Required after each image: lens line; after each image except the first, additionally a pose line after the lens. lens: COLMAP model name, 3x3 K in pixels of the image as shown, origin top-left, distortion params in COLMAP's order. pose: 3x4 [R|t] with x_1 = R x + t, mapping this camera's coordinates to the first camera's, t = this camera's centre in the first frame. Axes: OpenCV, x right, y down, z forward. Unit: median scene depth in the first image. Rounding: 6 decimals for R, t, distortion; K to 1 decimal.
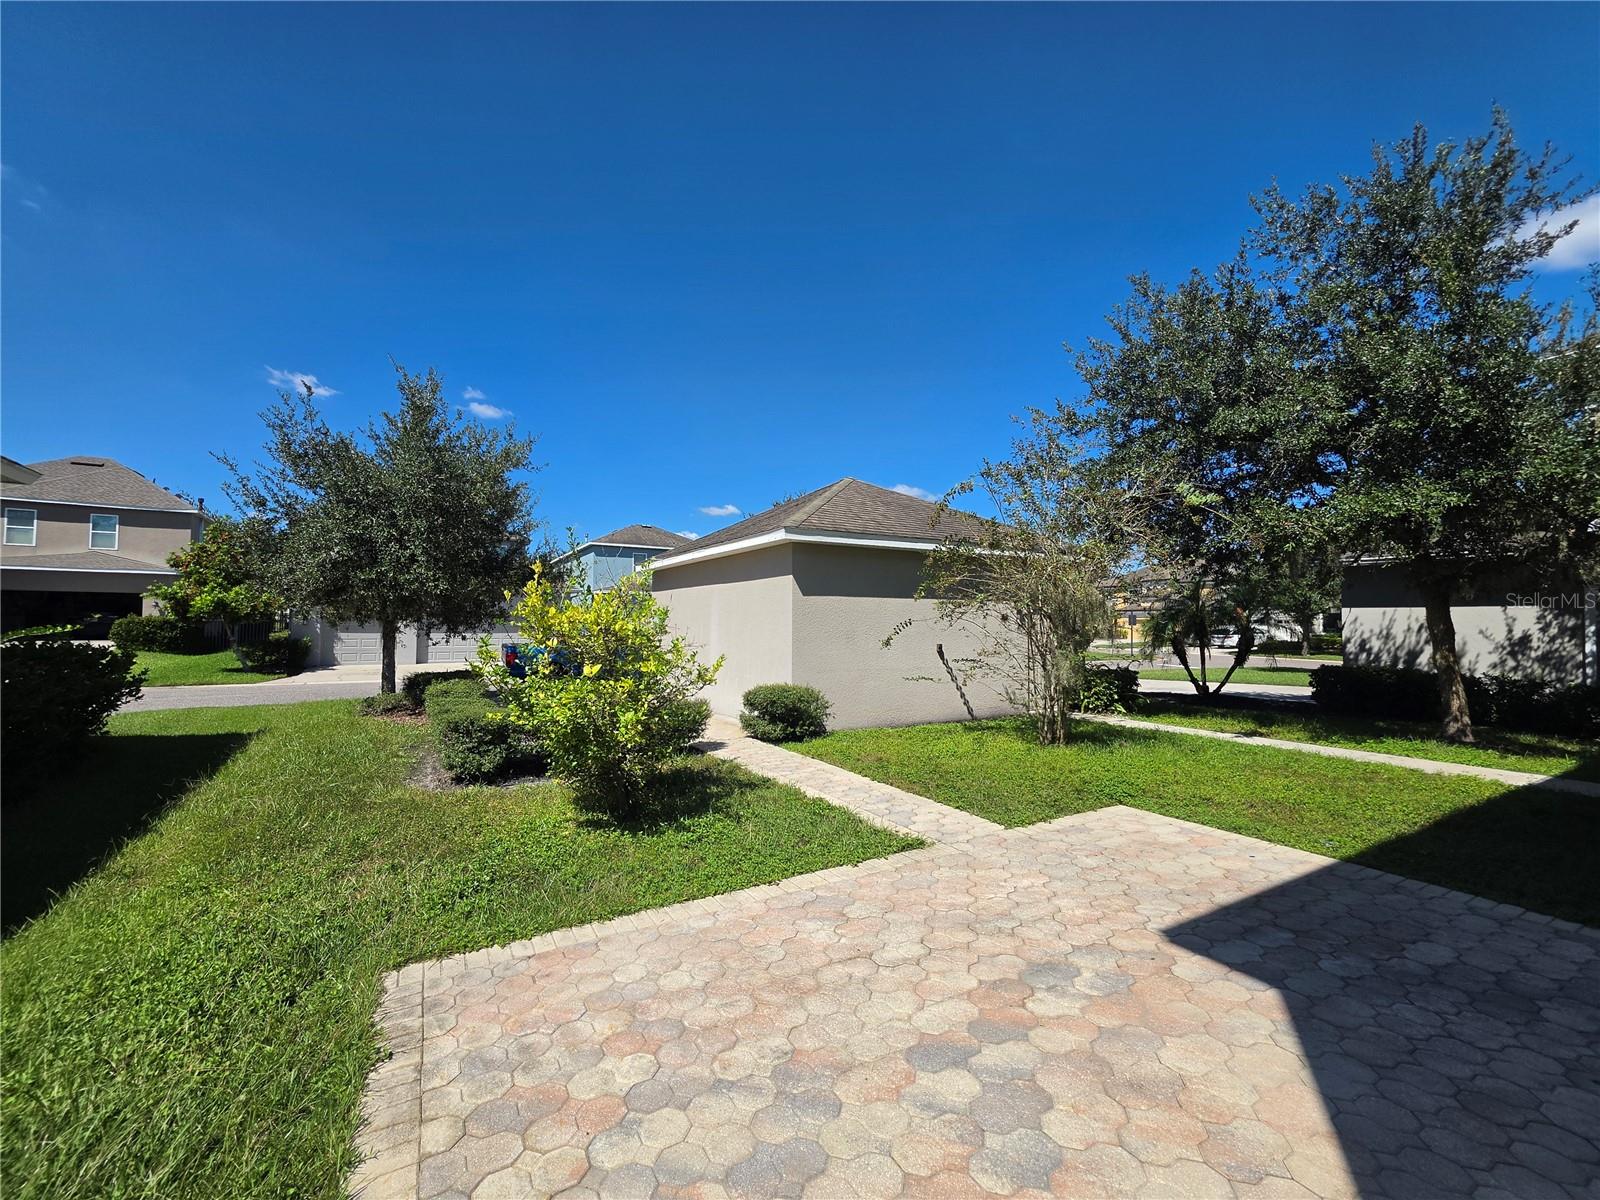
lens RADIAL K [[636.9, 0, 787.2], [0, 636.9, 601.5], [0, 0, 1]] dist [0.008429, 0.000380]
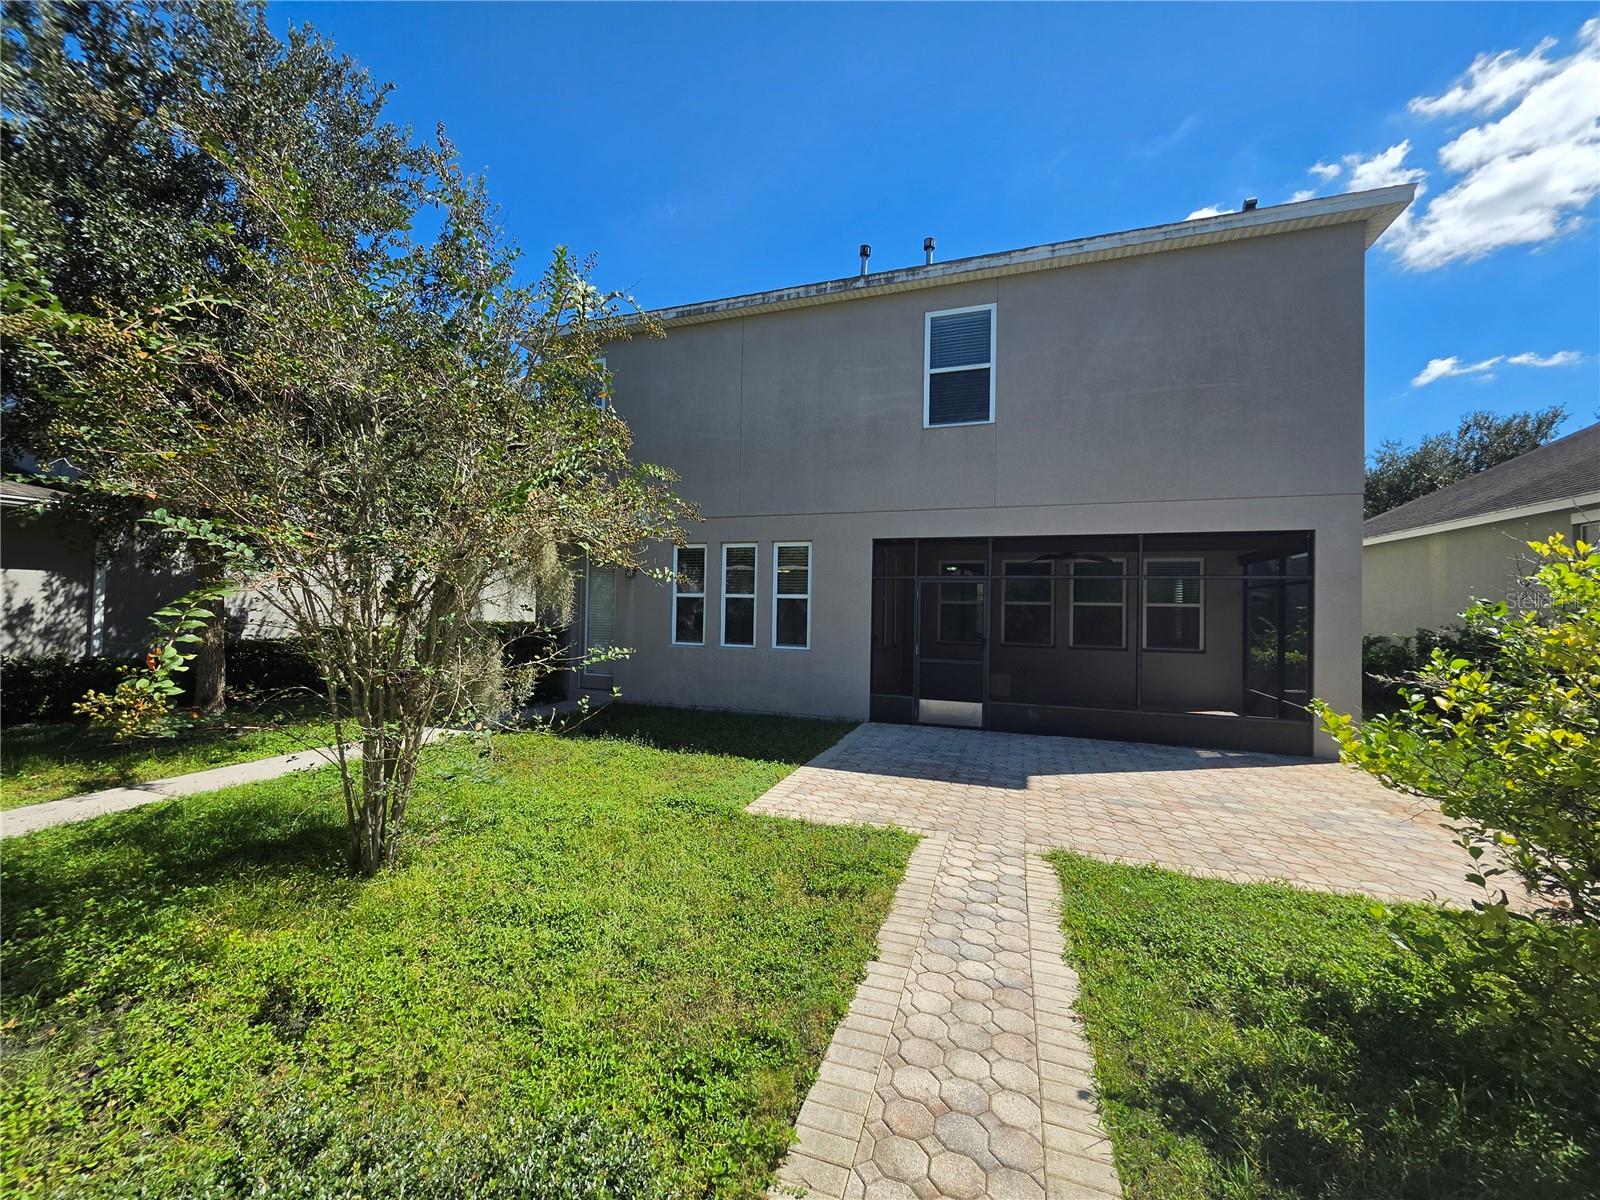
lens RADIAL K [[636.9, 0, 787.2], [0, 636.9, 600.7], [0, 0, 1]] dist [0.008429, 0.000380]
pose [[-0.653039, -0.003494, 0.757316, -0.101364], [-0.050987, 0.997923, -0.039362, 0.031339], [-0.755606, -0.064318, -0.651861, 0.837962]]
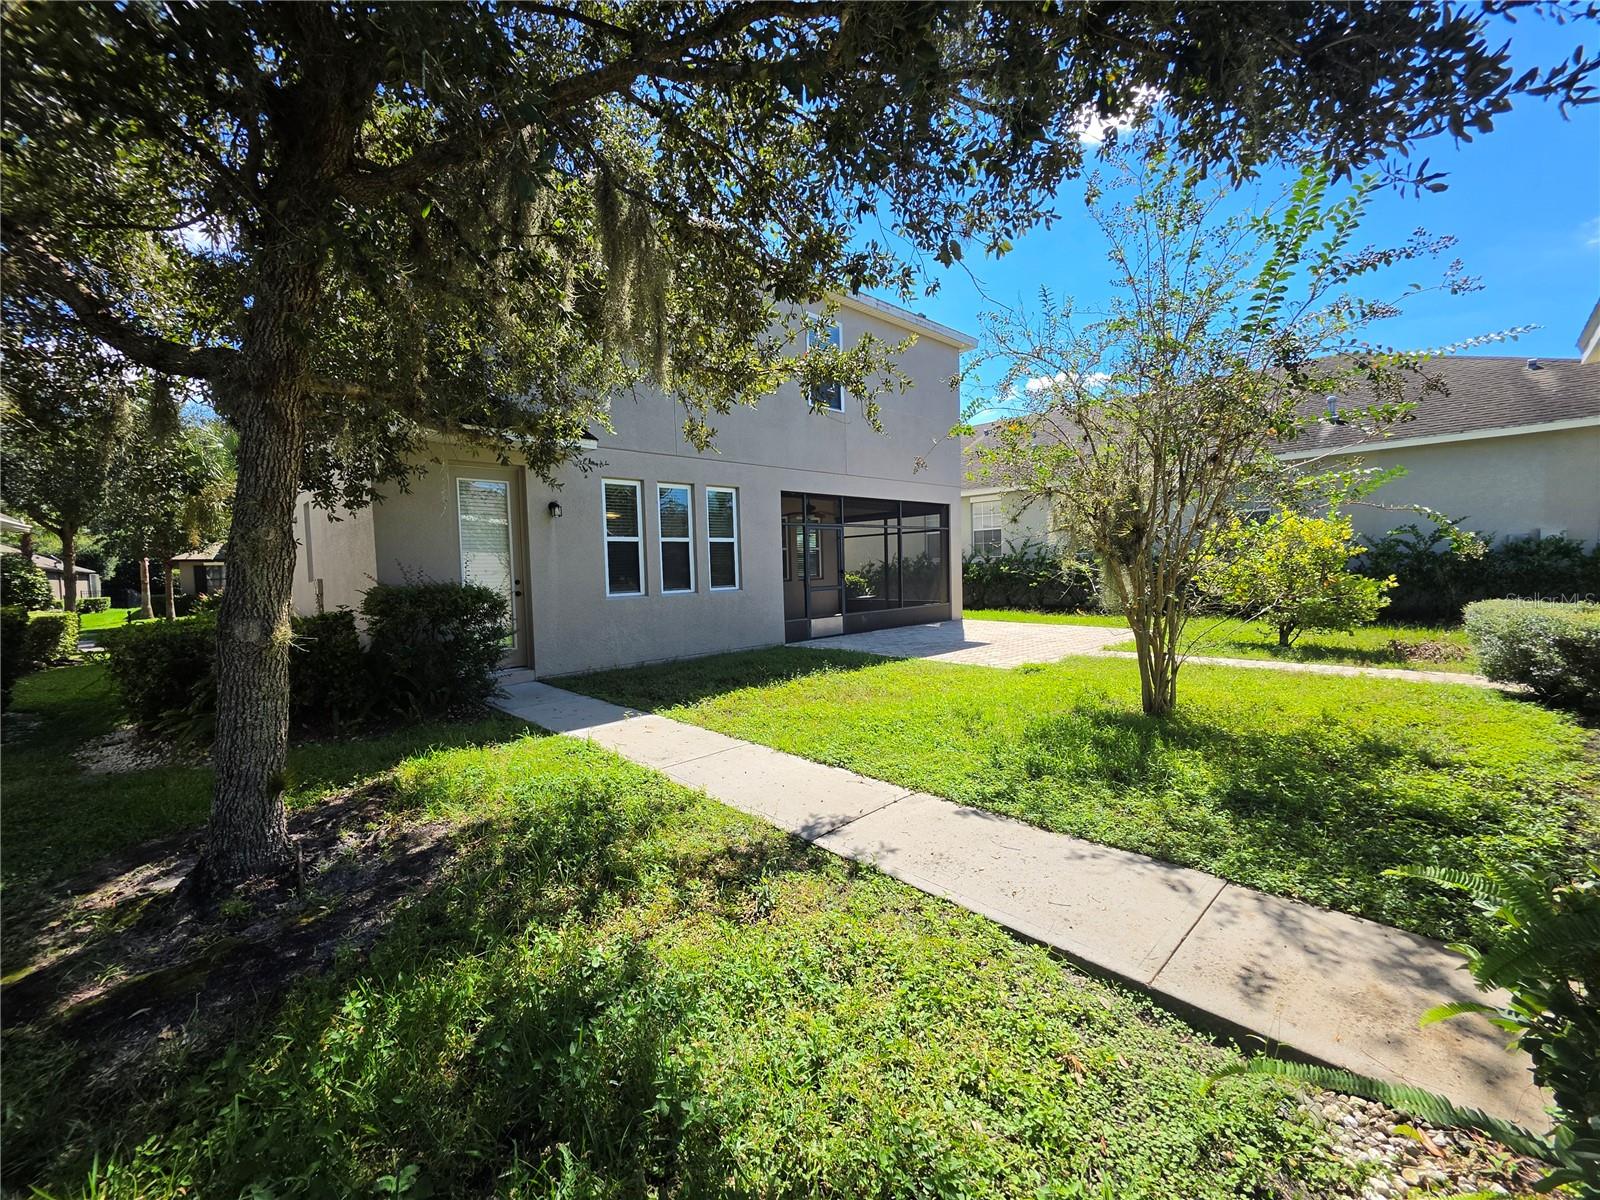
lens RADIAL K [[636.9, 0, 793.2], [0, 636.9, 595.9], [0, 0, 1]] dist [0.008429, 0.000380]
pose [[-0.970355, 0.038800, -0.238551, 0.718420], [0.037980, 0.999246, 0.008033, 0.069686], [0.238683, -0.001265, -0.971097, 1.195445]]
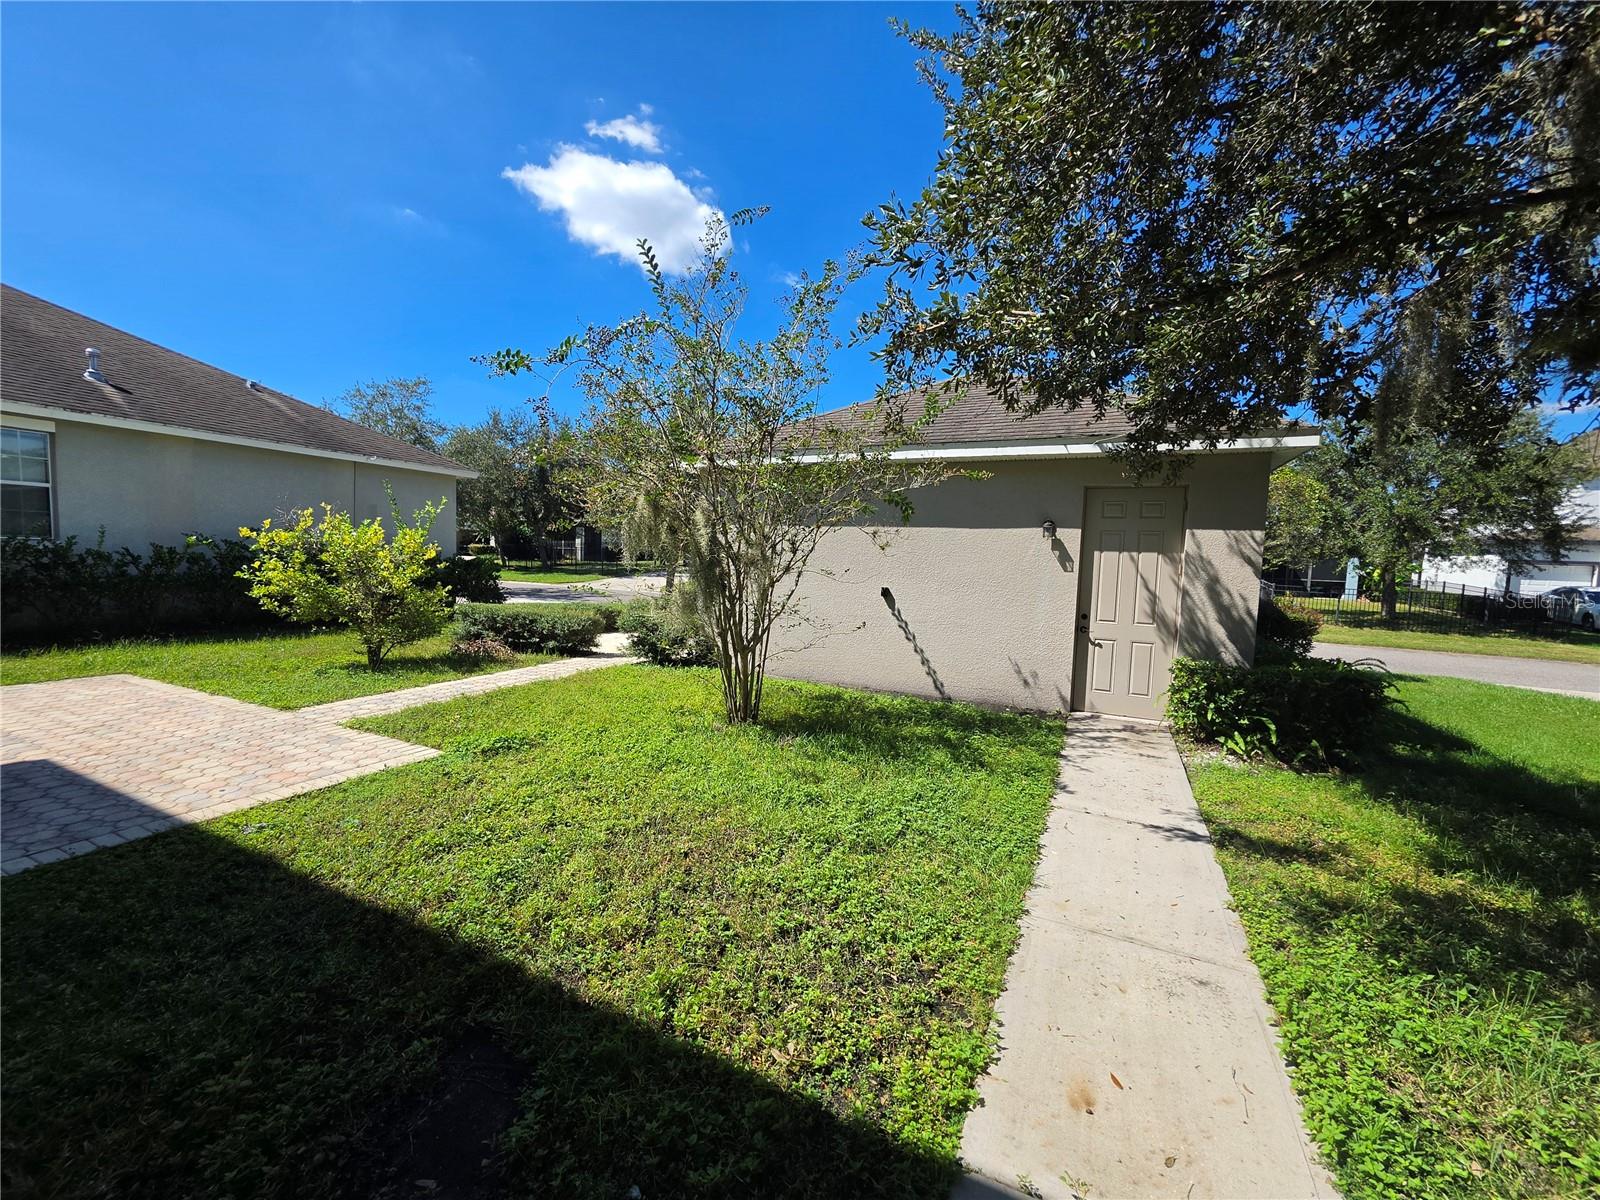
lens RADIAL K [[636.9, 0, 785.8], [0, 636.9, 601.7], [0, 0, 1]] dist [0.008429, 0.000380]
pose [[0.557714, 0.078947, -0.826270, 0.806512], [-0.007162, 0.995887, 0.090320, 0.016779], [0.830002, -0.044455, 0.555986, 0.492877]]
